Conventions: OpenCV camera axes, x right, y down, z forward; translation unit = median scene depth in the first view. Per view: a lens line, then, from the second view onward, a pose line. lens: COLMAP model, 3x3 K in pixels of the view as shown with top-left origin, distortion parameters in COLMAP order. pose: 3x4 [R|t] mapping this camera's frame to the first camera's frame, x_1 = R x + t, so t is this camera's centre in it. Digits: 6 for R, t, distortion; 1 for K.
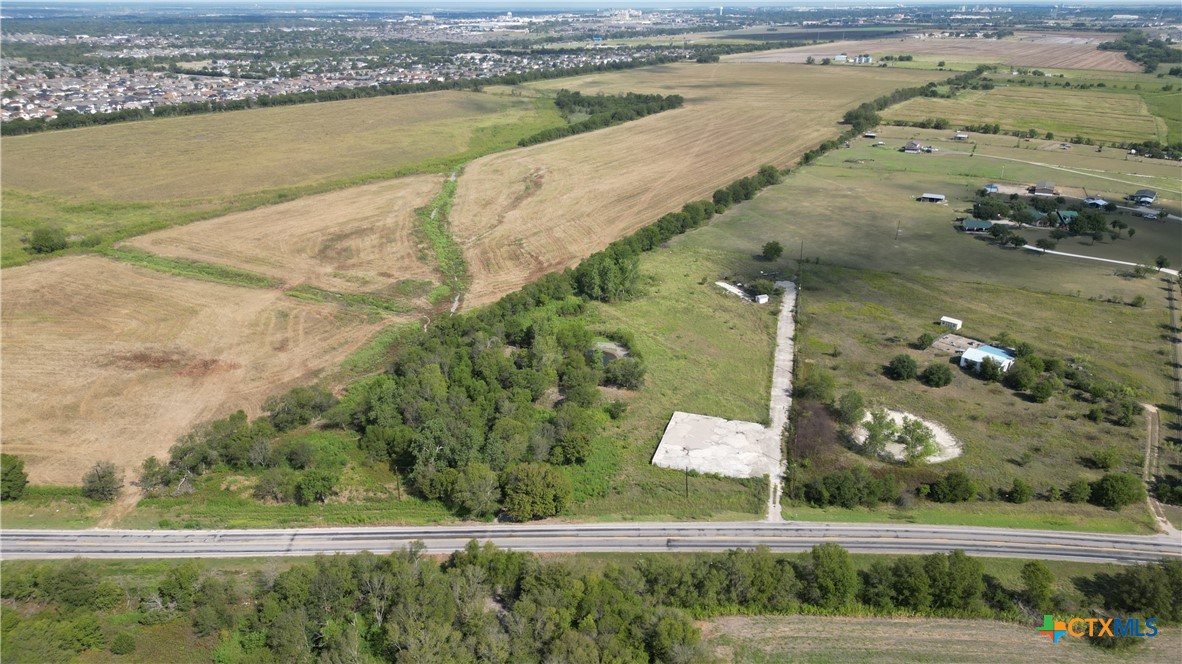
lens RADIAL K [[825.4, 0, 591.0], [0, 825.4, 332.0], [0, 0, 1]] dist [0.069694, -0.065739]
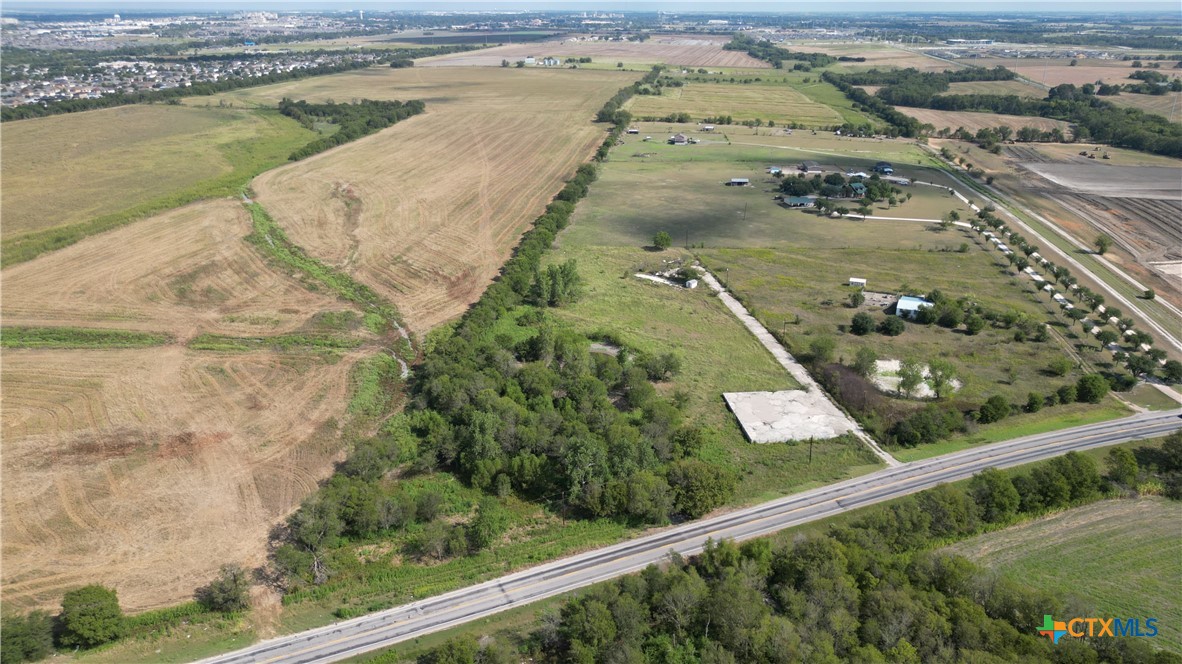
lens RADIAL K [[825.4, 0, 591.0], [0, 825.4, 332.0], [0, 0, 1]] dist [0.069694, -0.065739]
pose [[0.915564, -0.145554, 0.374909, -0.280736], [0.147113, 0.988813, 0.024630, -0.020687], [-0.374300, 0.032604, 0.926735, 0.050396]]
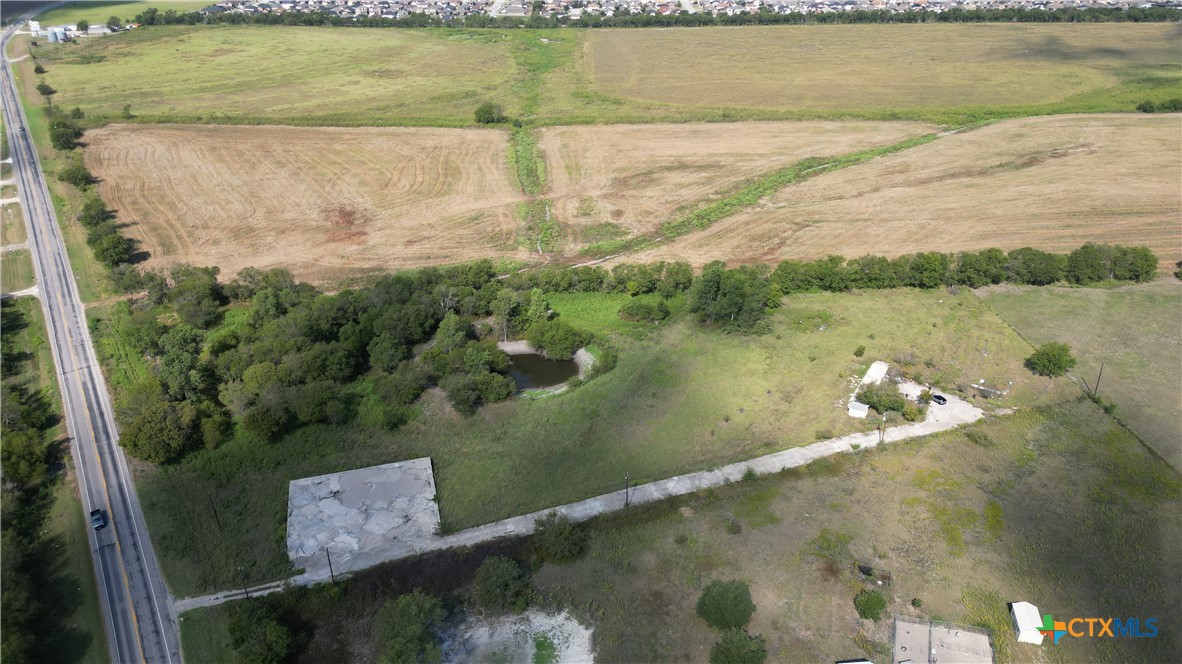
lens RADIAL K [[825.4, 0, 591.0], [0, 825.4, 332.0], [0, 0, 1]] dist [0.069694, -0.065739]
pose [[0.550583, 0.378147, -0.744220, 0.460950], [-0.301508, 0.921416, 0.245123, -0.158642], [0.778429, 0.089428, 0.621330, 0.399333]]
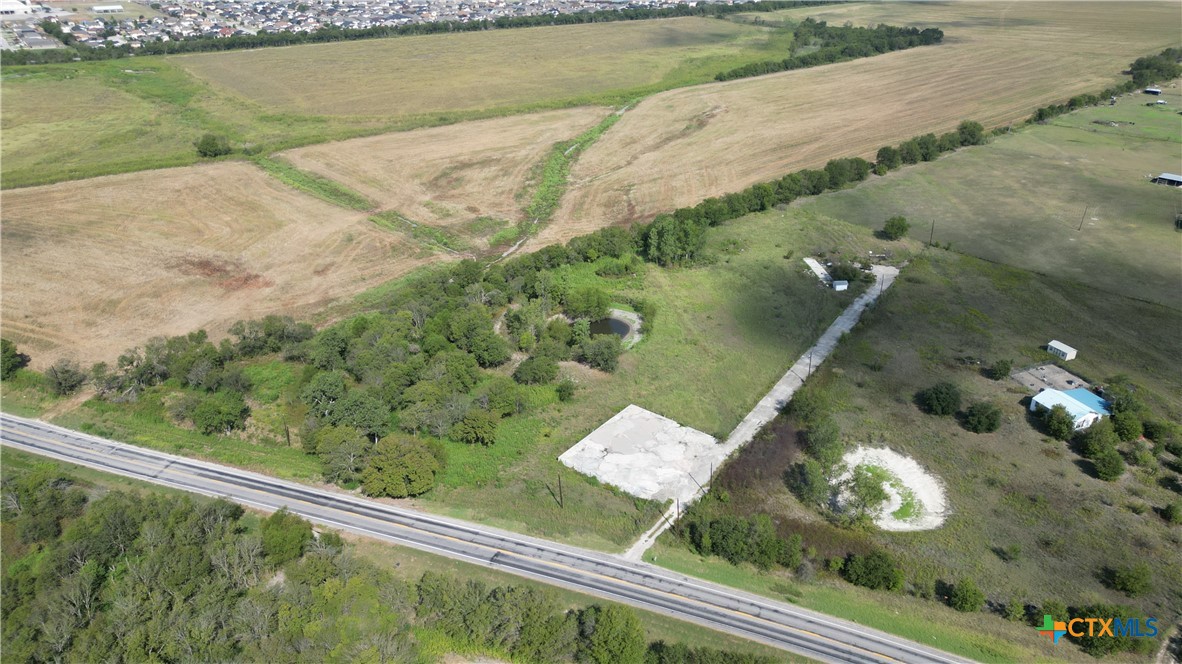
lens RADIAL K [[825.4, 0, 591.0], [0, 825.4, 332.0], [0, 0, 1]] dist [0.069694, -0.065739]
pose [[0.938232, 0.151174, -0.311235, 0.206955], [-0.125653, 0.986960, 0.100603, -0.040099], [0.322385, -0.055281, 0.944993, 0.102592]]
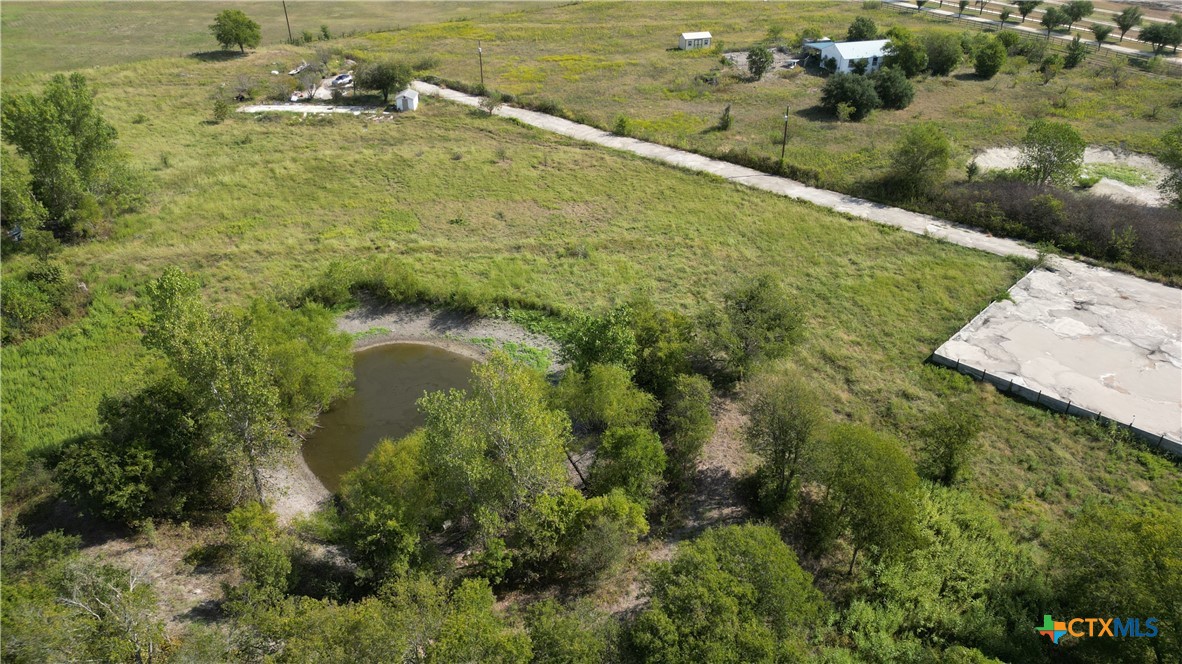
lens RADIAL K [[825.4, 0, 591.0], [0, 825.4, 332.0], [0, 0, 1]] dist [0.069694, -0.065739]
pose [[0.440524, -0.457684, 0.772311, -0.129736], [0.330764, 0.882510, 0.334322, -0.040502], [-0.834586, 0.108176, 0.540152, 0.598765]]
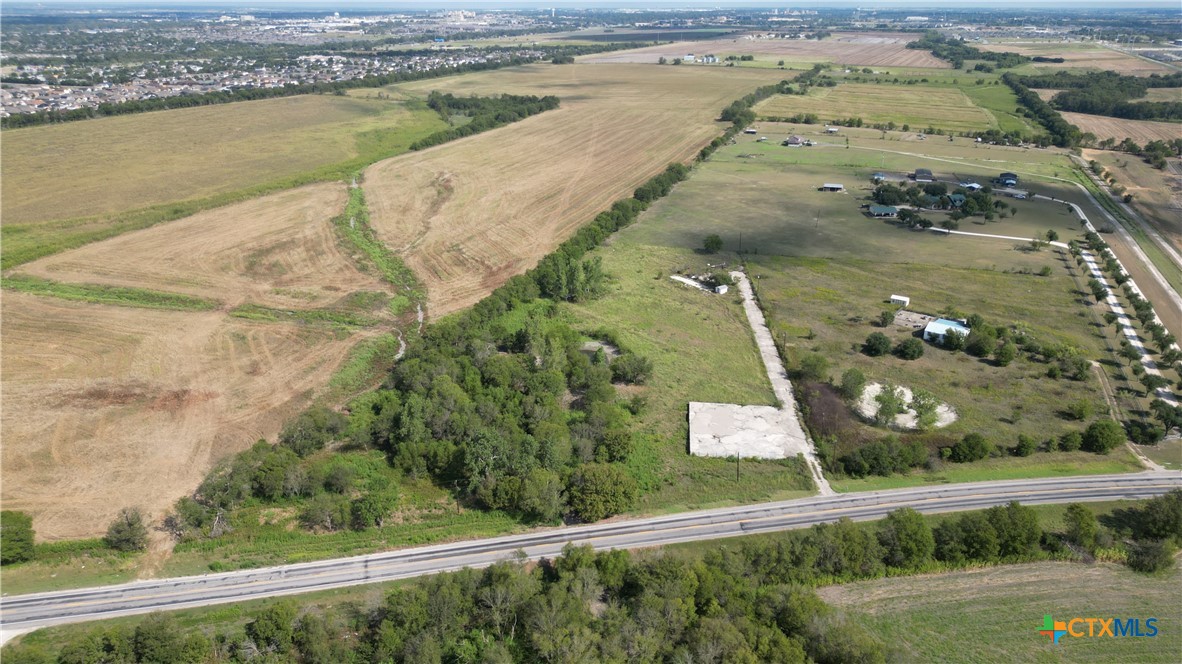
lens RADIAL K [[825.4, 0, 591.0], [0, 825.4, 332.0], [0, 0, 1]] dist [0.069694, -0.065739]
pose [[0.981104, -0.069662, 0.180504, -0.126975], [0.069870, 0.997542, 0.005212, -0.003116], [-0.180423, 0.007498, 0.983560, 0.005586]]
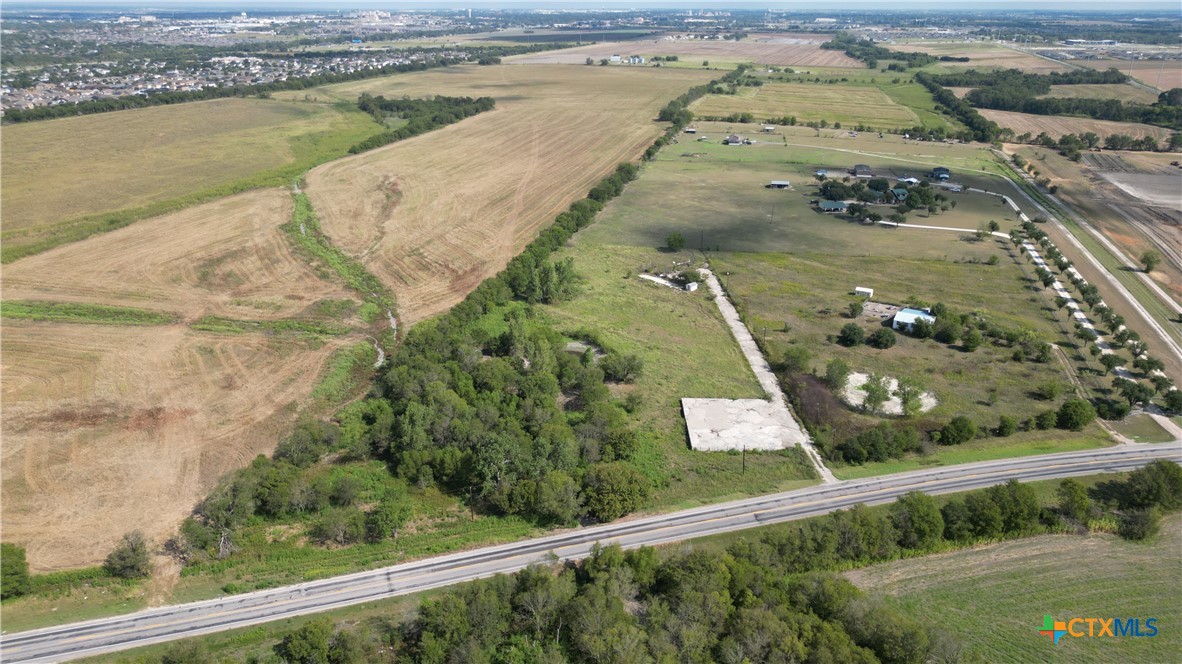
lens RADIAL K [[825.4, 0, 591.0], [0, 825.4, 332.0], [0, 0, 1]] dist [0.069694, -0.065739]
pose [[0.958076, -0.103041, 0.267344, -0.177639], [0.103600, 0.994546, 0.012051, -0.007309], [-0.267128, 0.016151, 0.963526, 0.016303]]
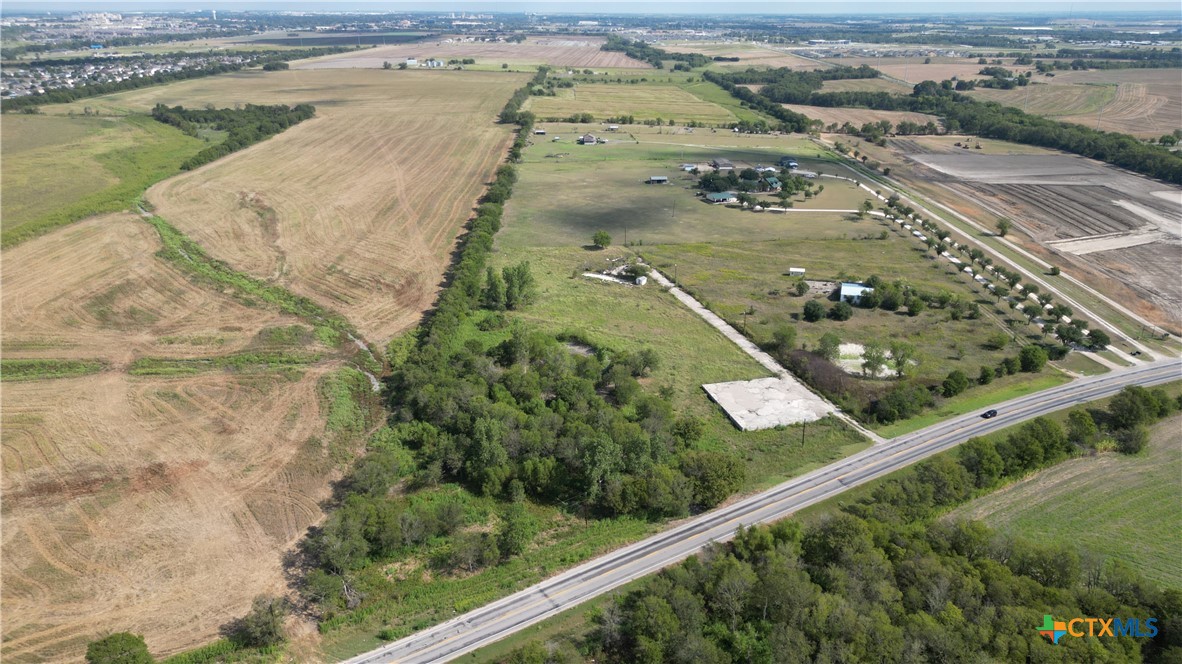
lens RADIAL K [[825.4, 0, 591.0], [0, 825.4, 332.0], [0, 0, 1]] dist [0.069694, -0.065739]
pose [[0.844820, -0.193684, 0.498765, -0.350957], [0.196399, 0.979366, 0.047651, -0.033439], [-0.497702, 0.057701, 0.865427, 0.083403]]
